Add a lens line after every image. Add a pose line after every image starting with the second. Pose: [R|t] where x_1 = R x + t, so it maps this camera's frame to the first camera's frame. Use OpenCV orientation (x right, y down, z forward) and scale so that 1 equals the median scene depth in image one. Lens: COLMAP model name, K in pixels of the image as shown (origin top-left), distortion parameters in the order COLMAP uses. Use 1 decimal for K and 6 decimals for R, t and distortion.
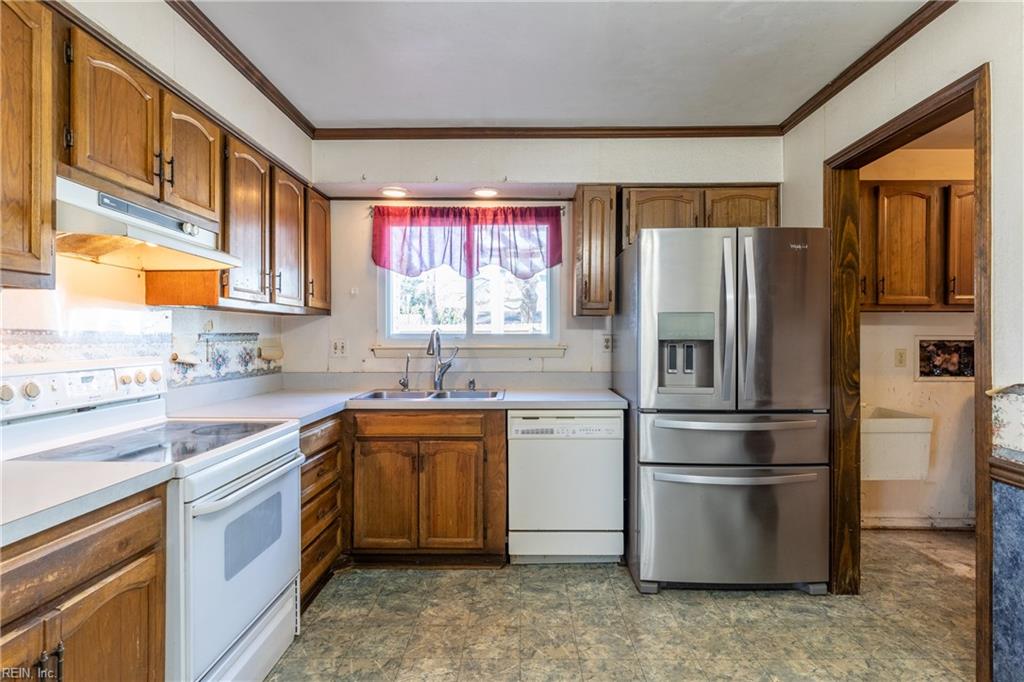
lens RADIAL K [[523.5, 0, 513.2], [0, 523.5, 335.1], [0, 0, 1]] dist [0.001964, -0.001774]
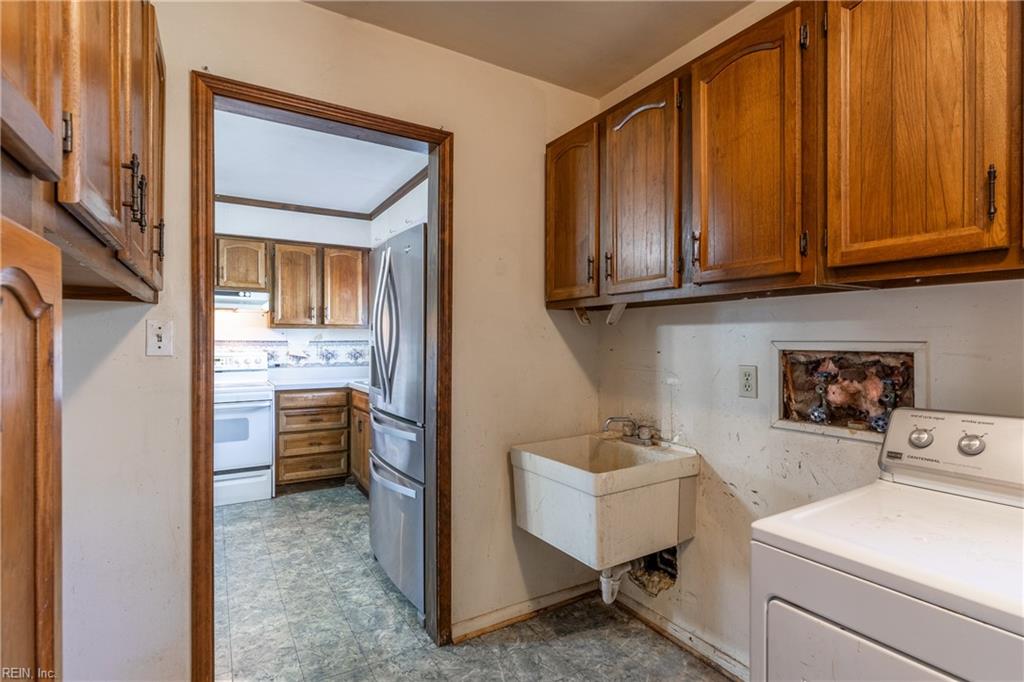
lens RADIAL K [[501.3, 0, 510.3], [0, 501.3, 344.4], [0, 0, 1]] dist [-0.005401, -0.000582]
pose [[0.524981, 0.003409, -0.851107, 1.265584], [0.003192, 0.999977, 0.005974, 0.000502], [0.851108, -0.005853, 0.524958, 0.606112]]
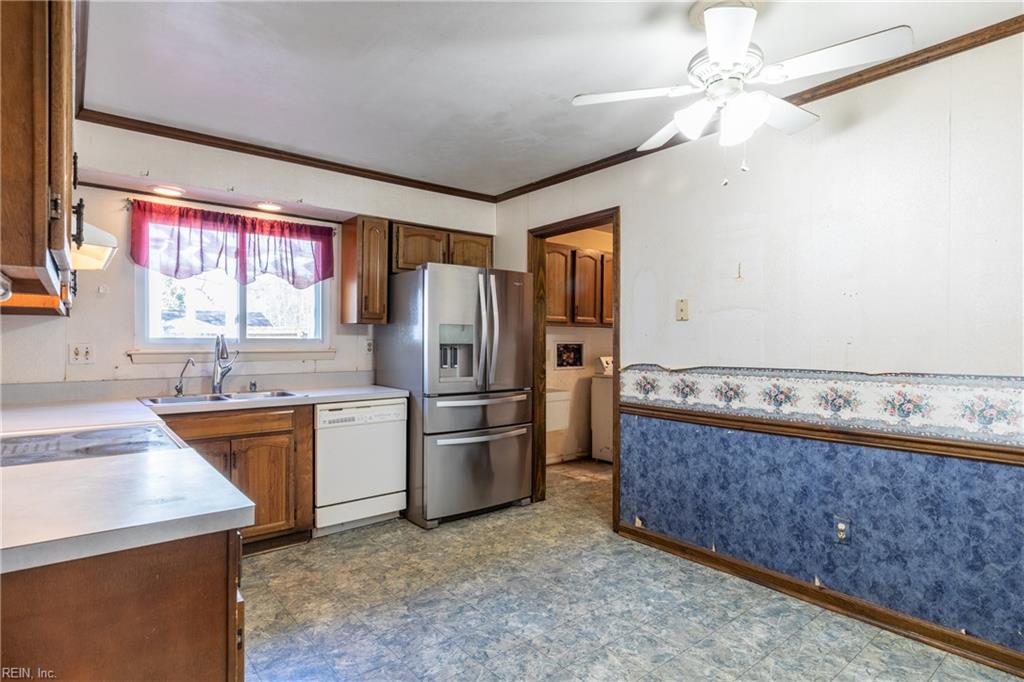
lens RADIAL K [[545.2, 0, 515.6], [0, 545.2, 342.5], [0, 0, 1]] dist [0.012413, -0.000995]
pose [[0.765676, 0.000746, 0.643226, -0.449460], [-0.004918, 0.999977, 0.004695, -0.002159], [-0.643208, -0.006759, 0.765662, -0.212211]]
